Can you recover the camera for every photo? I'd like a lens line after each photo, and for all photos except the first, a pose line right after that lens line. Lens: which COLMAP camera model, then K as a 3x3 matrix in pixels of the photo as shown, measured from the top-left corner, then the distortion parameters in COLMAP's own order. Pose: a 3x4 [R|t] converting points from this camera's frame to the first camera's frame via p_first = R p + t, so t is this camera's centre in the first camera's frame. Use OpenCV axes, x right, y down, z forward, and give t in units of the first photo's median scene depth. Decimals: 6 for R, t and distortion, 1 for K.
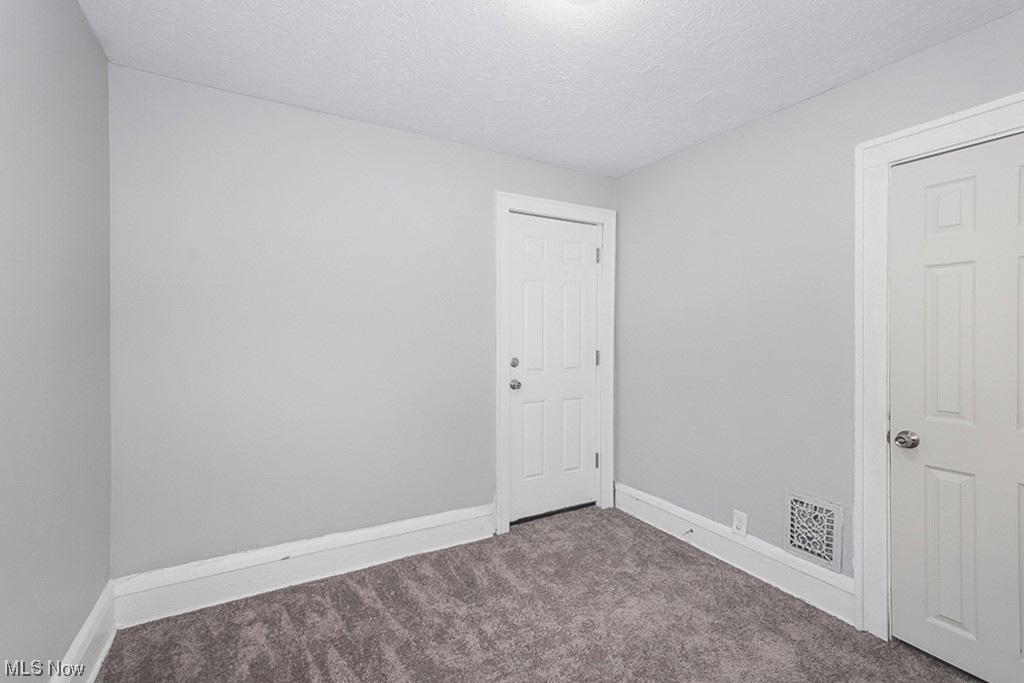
lens RADIAL K [[470.8, 0, 514.6], [0, 470.8, 338.3], [0, 0, 1]] dist [0.022586, 0.000454]
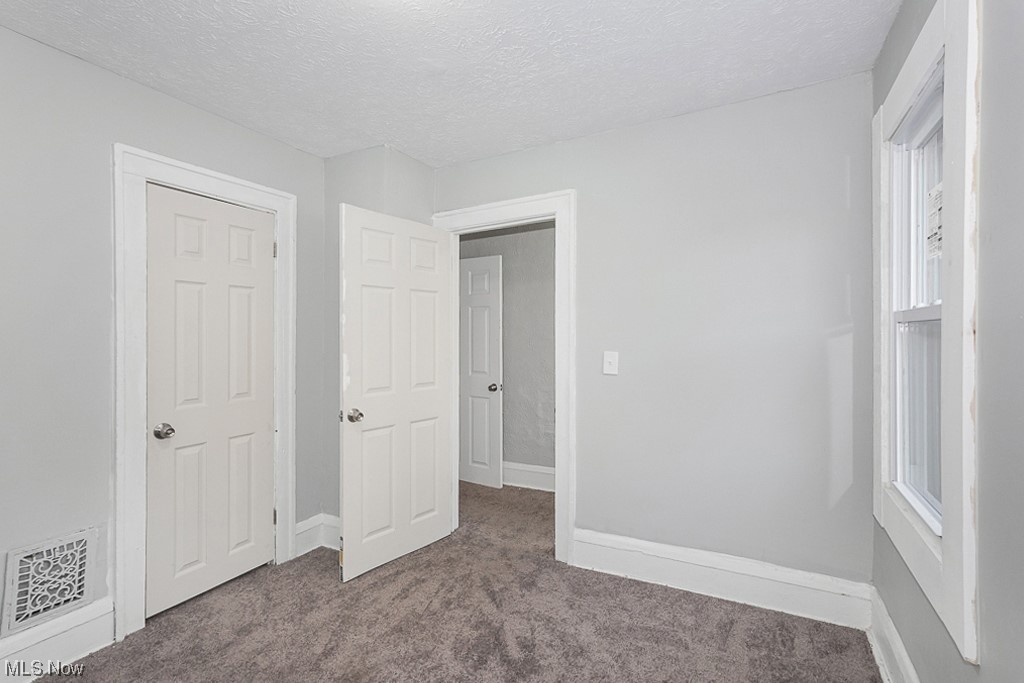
lens RADIAL K [[470.8, 0, 514.6], [0, 470.8, 338.3], [0, 0, 1]] dist [0.022586, 0.000454]
pose [[-0.545949, -0.003259, 0.837812, -0.566168], [0.005278, 0.999959, 0.007328, -0.012153], [-0.837802, 0.008423, -0.545909, 0.897523]]
